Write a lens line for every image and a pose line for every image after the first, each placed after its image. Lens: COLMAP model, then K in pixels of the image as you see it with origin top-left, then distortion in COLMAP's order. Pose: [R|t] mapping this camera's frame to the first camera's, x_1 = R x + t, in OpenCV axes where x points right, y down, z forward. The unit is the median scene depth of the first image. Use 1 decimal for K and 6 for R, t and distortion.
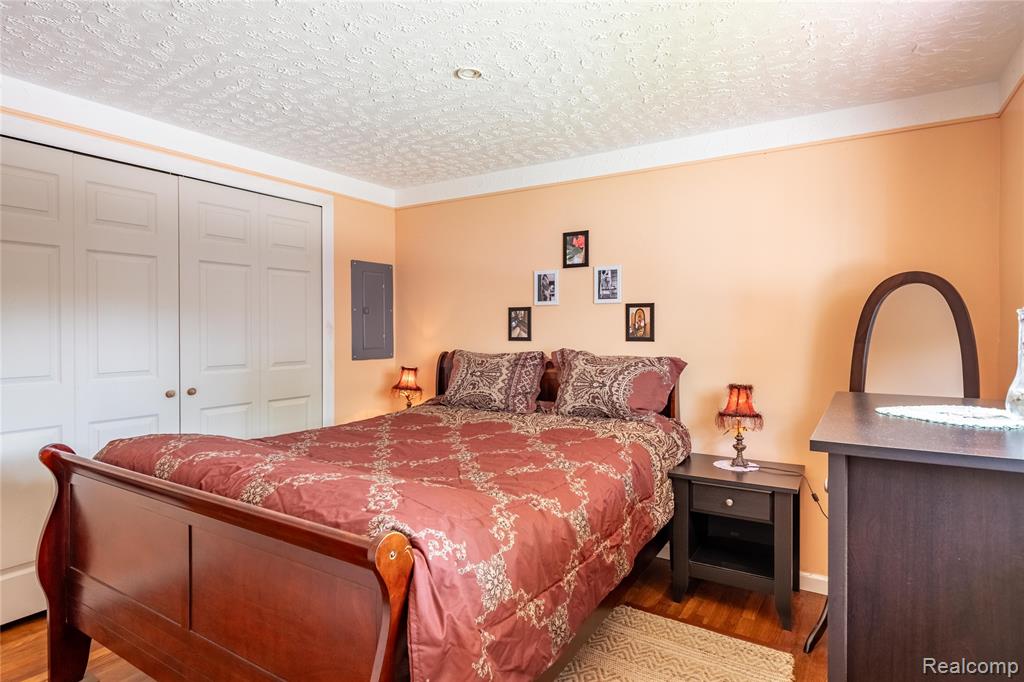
lens RADIAL K [[553.3, 0, 514.6], [0, 553.3, 331.2], [0, 0, 1]] dist [-0.000525, -0.004095]
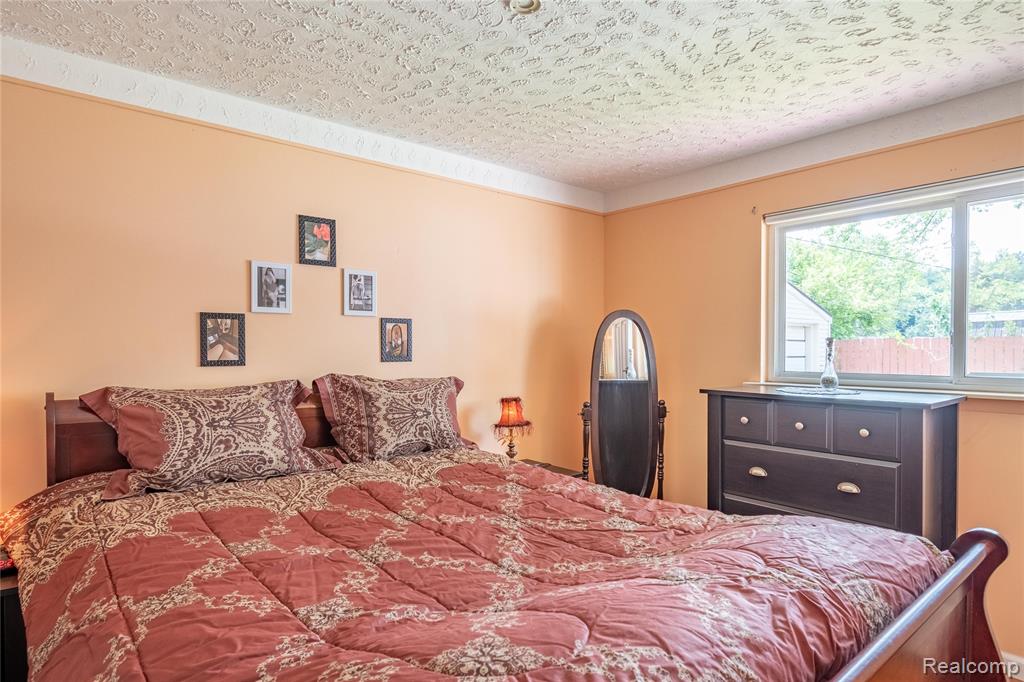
lens RADIAL K [[553.3, 0, 511.3], [0, 553.3, 351.8], [0, 0, 1]] dist [-0.000525, -0.004095]
pose [[0.320611, -0.006799, 0.947186, -0.527924], [0.002300, 0.999977, 0.006399, -0.002205], [-0.947208, 0.000127, 0.320619, 0.522242]]
